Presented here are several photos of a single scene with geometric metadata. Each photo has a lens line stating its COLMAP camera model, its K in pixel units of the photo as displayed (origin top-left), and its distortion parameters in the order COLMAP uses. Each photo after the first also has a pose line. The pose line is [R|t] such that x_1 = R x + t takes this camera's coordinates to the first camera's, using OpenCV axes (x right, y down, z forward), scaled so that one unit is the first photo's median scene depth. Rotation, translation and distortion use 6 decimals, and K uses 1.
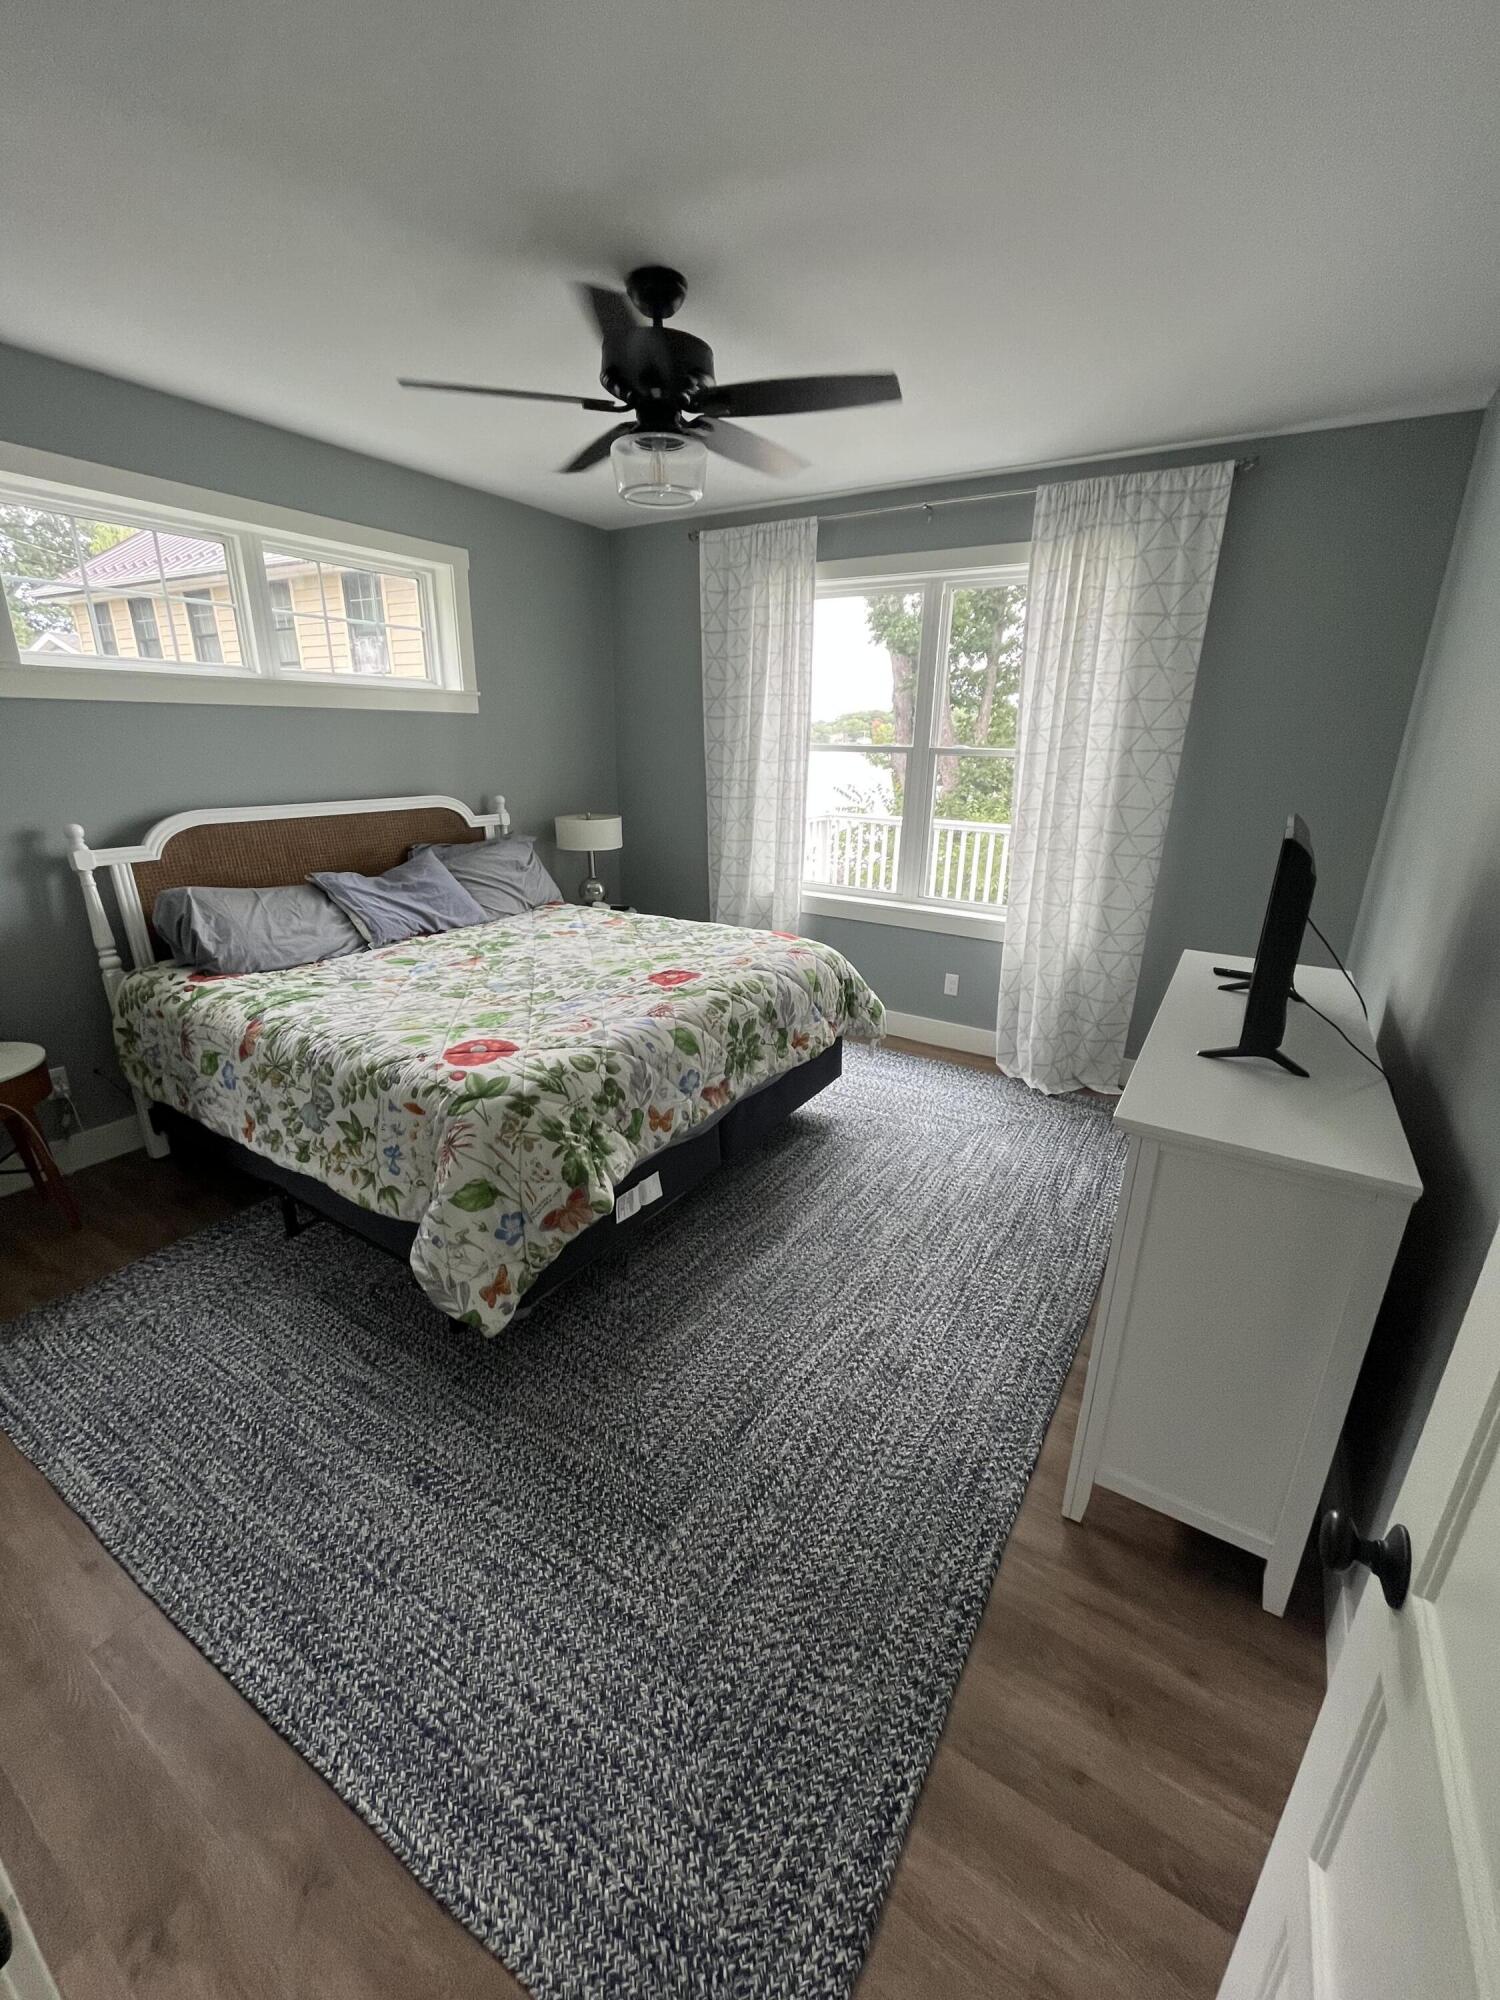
lens RADIAL K [[805.2, 0, 749.3], [0, 805.2, 1002.7], [0, 0, 1]] dist [0.001105, -0.000002]
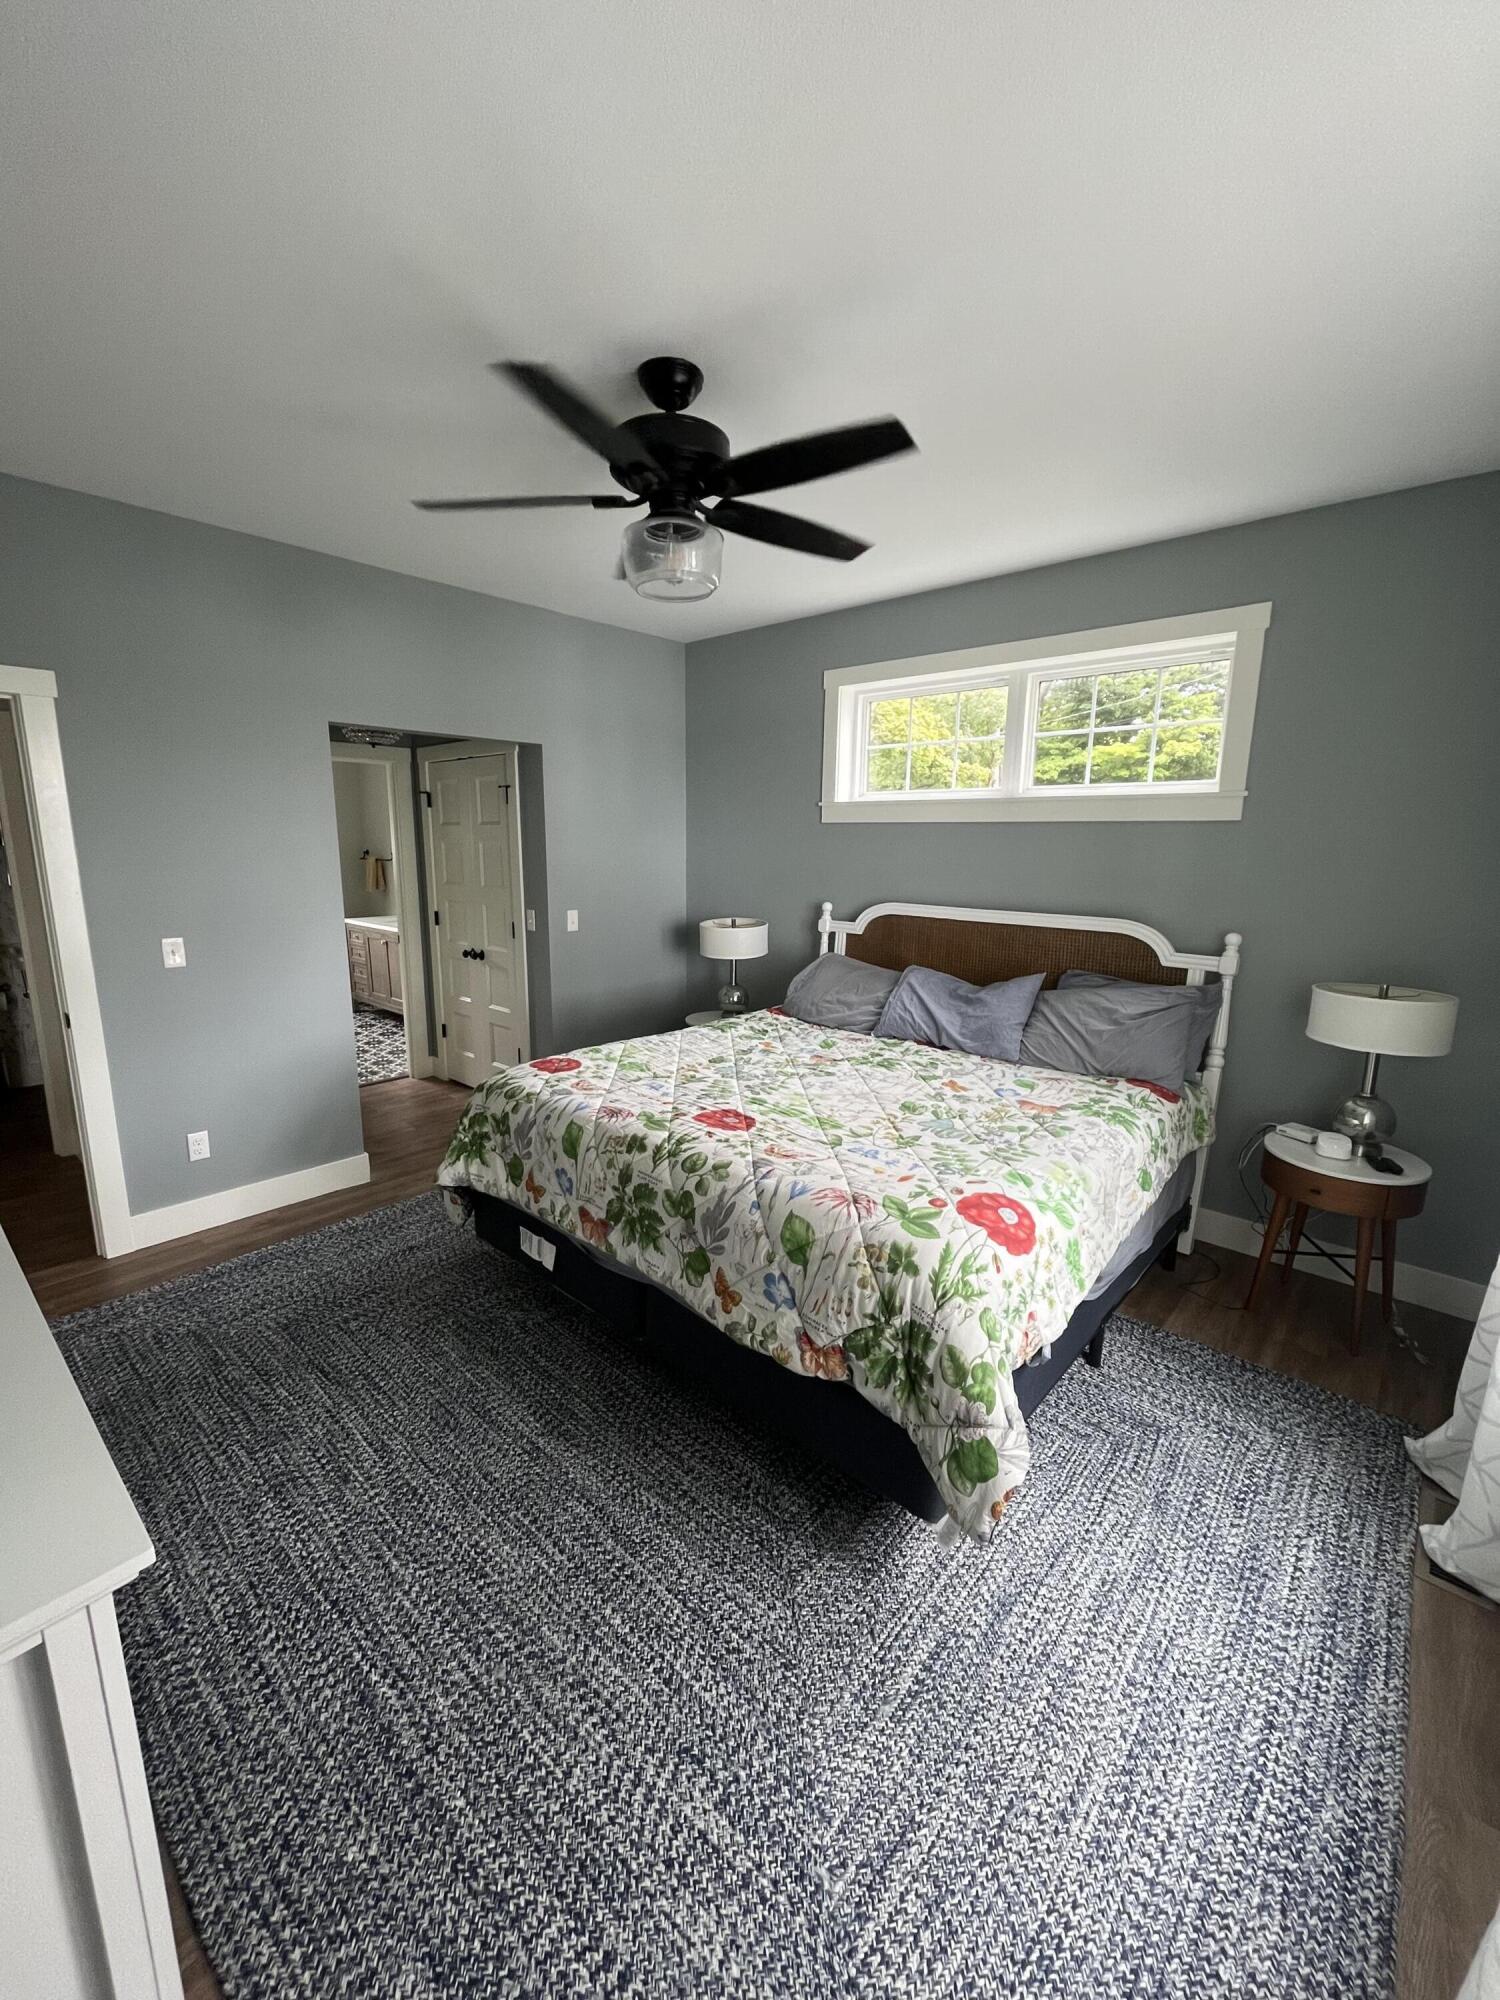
lens RADIAL K [[805.2, 0, 749.4], [0, 805.2, 994.3], [0, 0, 1]] dist [0.001105, -0.000002]
pose [[-0.165664, 0.169507, -0.971505, 0.692269], [-0.325525, 0.920503, 0.216118, -0.341336], [0.930908, 0.352052, -0.097316, 1.067549]]
